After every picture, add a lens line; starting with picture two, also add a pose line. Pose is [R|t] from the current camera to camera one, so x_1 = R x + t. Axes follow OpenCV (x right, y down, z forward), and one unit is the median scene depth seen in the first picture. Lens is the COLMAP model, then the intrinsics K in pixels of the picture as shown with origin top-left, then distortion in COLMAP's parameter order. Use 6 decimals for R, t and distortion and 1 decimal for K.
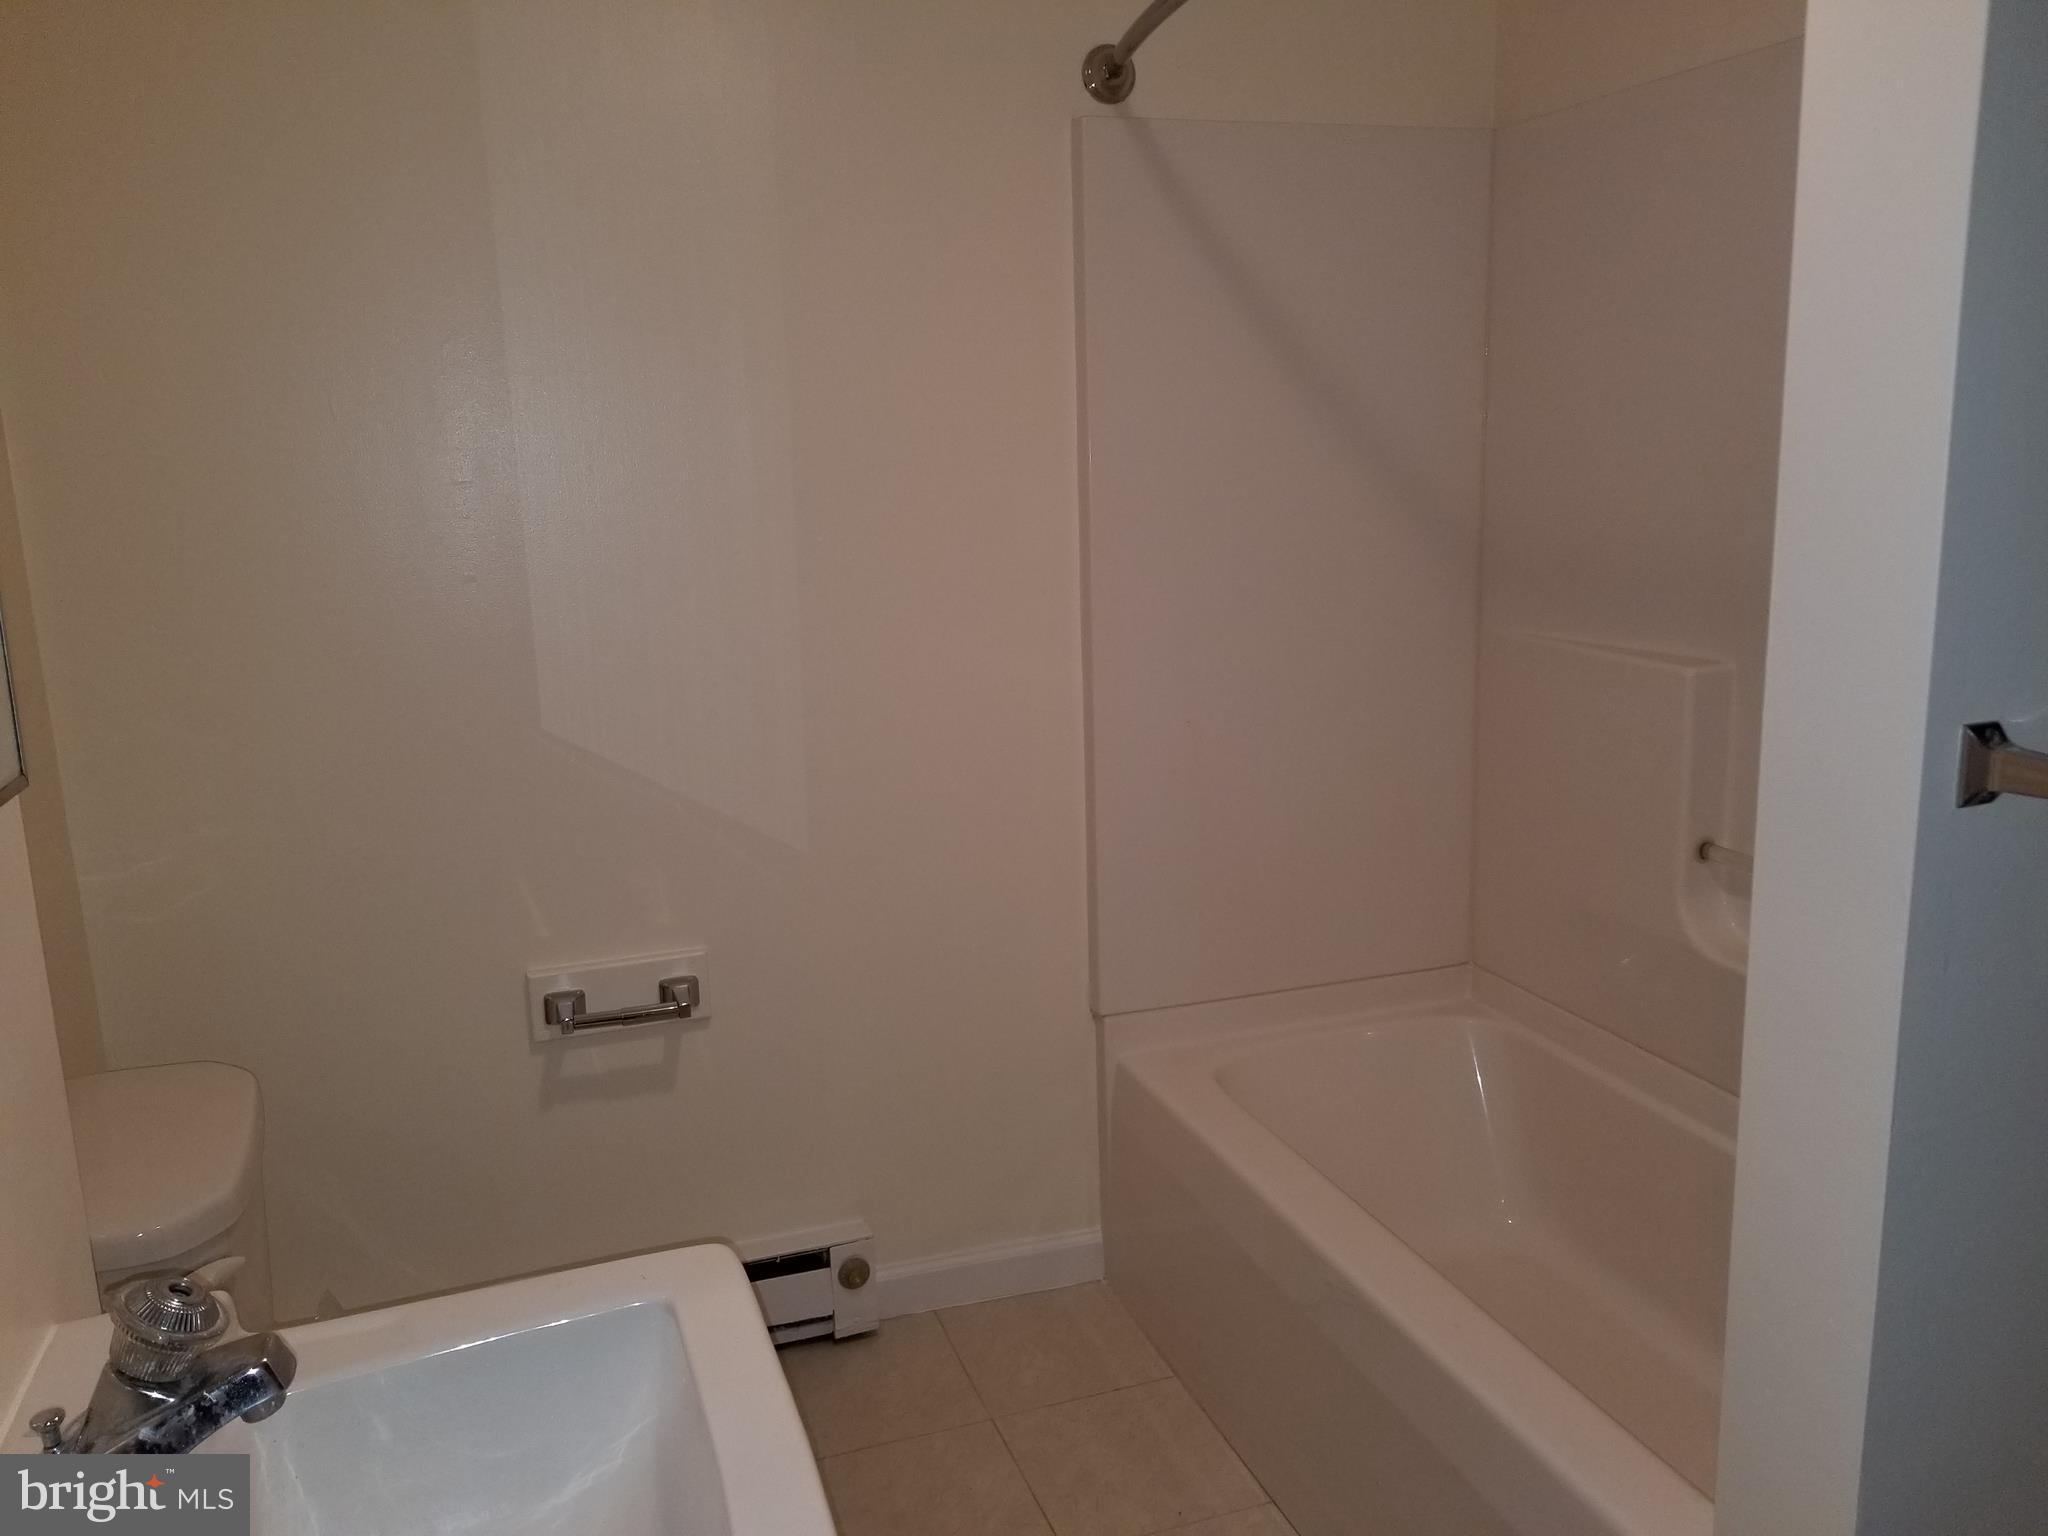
lens RADIAL K [[1580.6, 0, 1024.0], [0, 1580.6, 768.0], [0, 0, 1]] dist [0.003258, -0.001977]
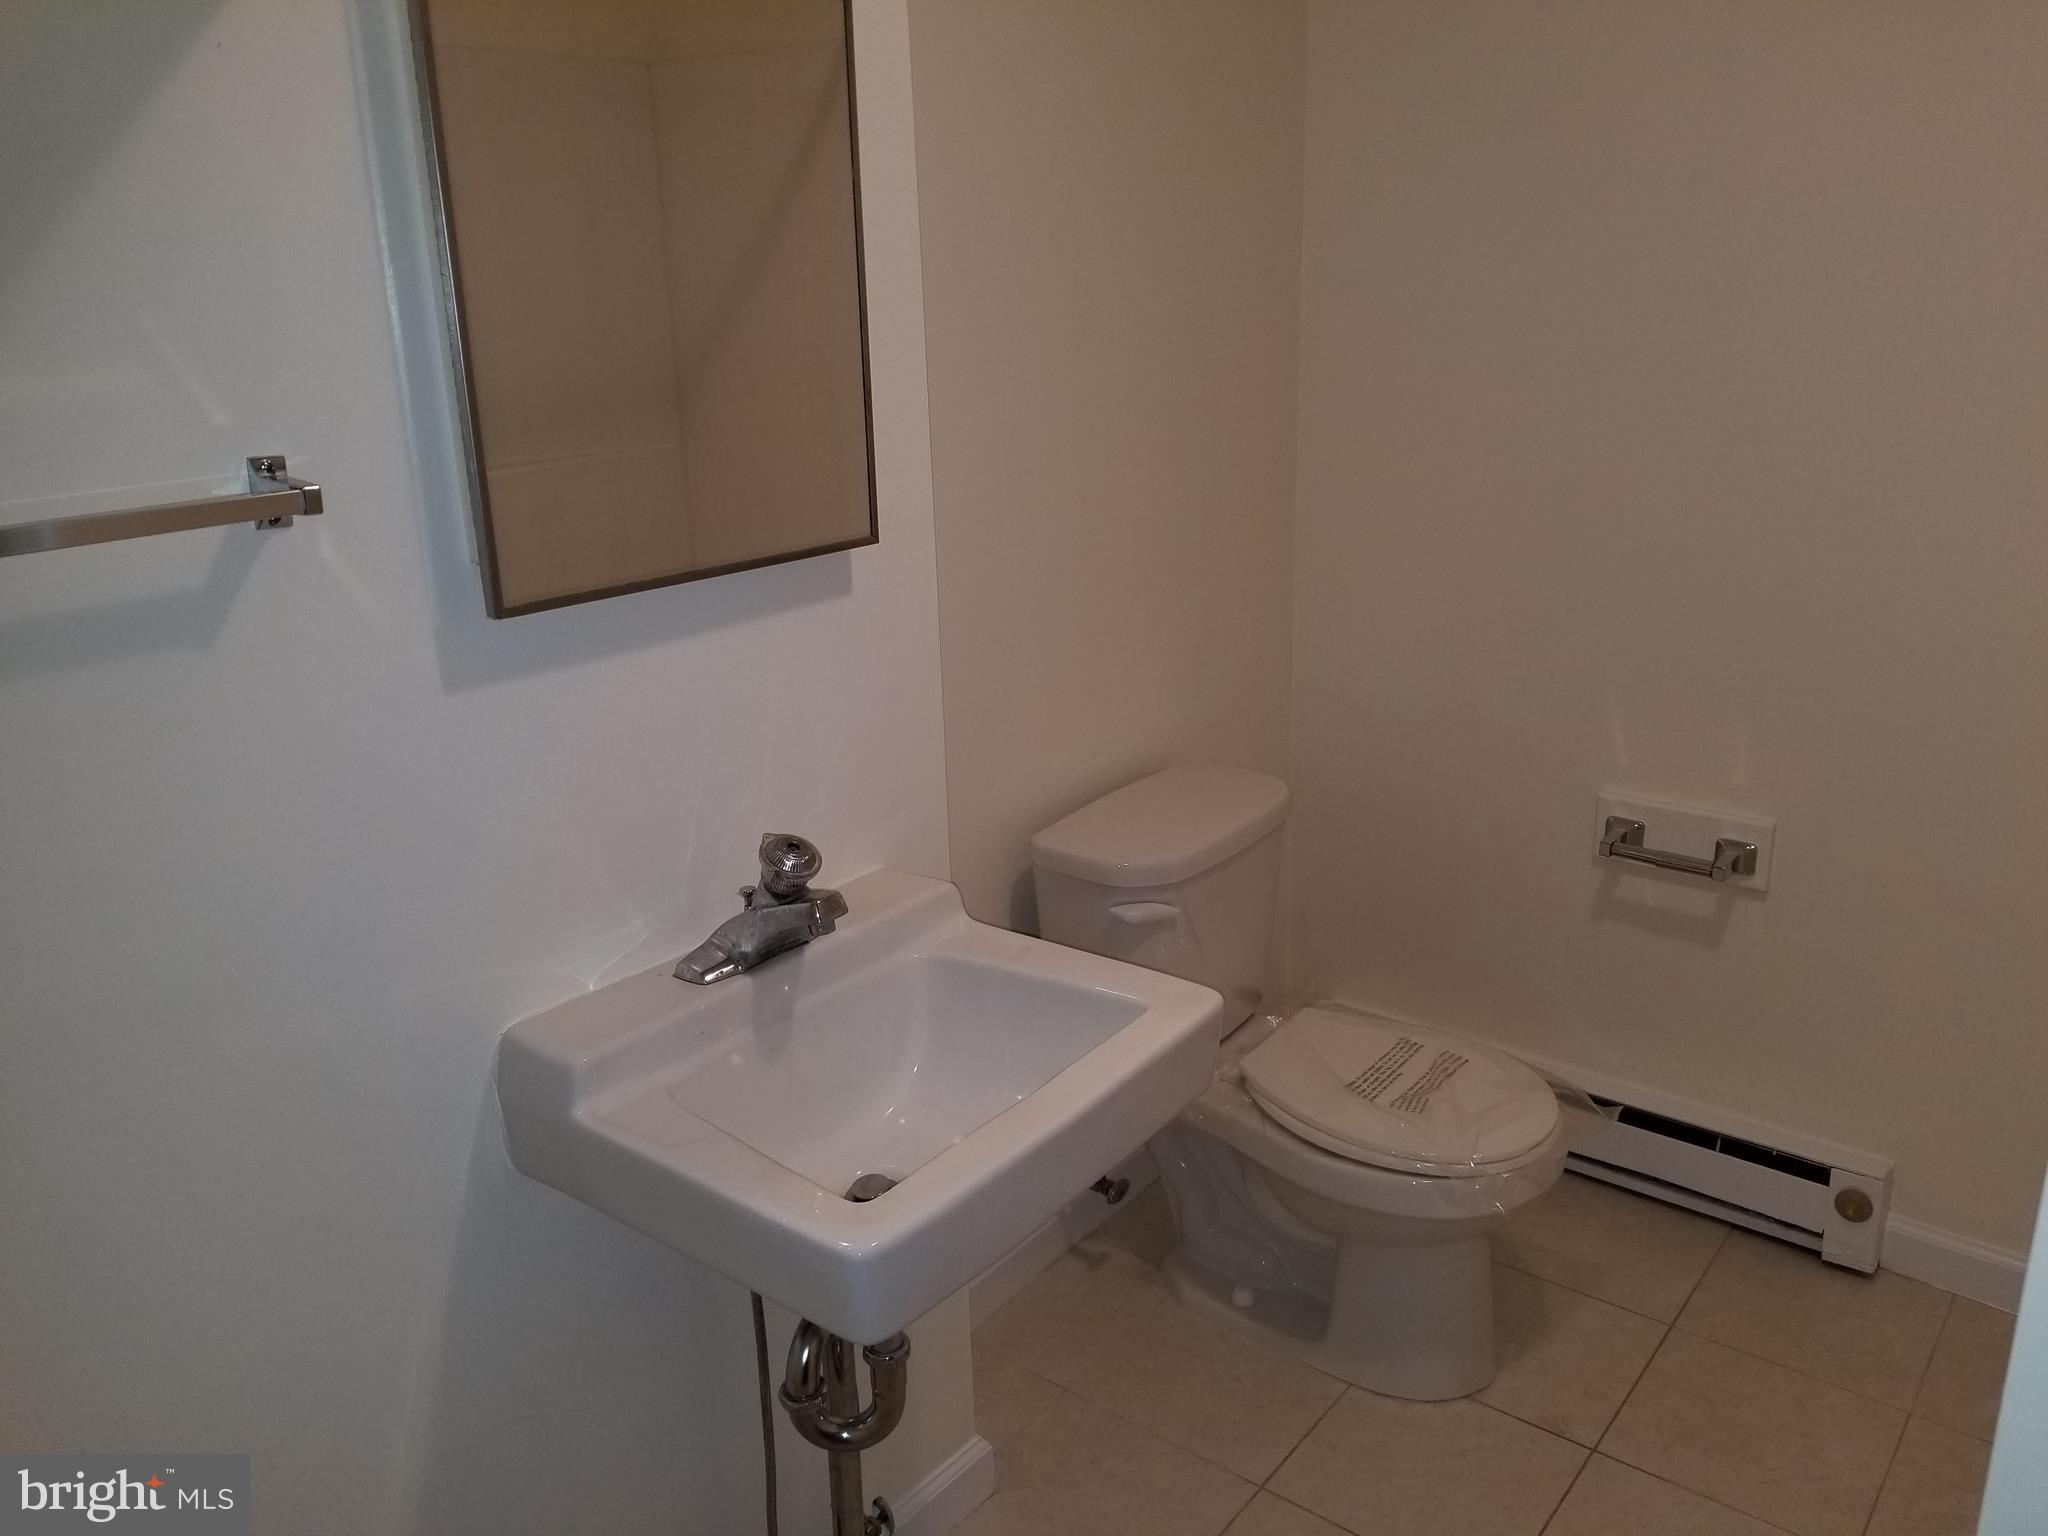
lens RADIAL K [[1580.6, 0, 1024.0], [0, 1580.6, 768.0], [0, 0, 1]] dist [0.003258, -0.001977]
pose [[0.539254, 0.273299, -0.796563, 0.316636], [-0.163147, 0.961860, 0.219566, -0.056459], [0.826189, 0.011555, 0.563274, 0.069551]]
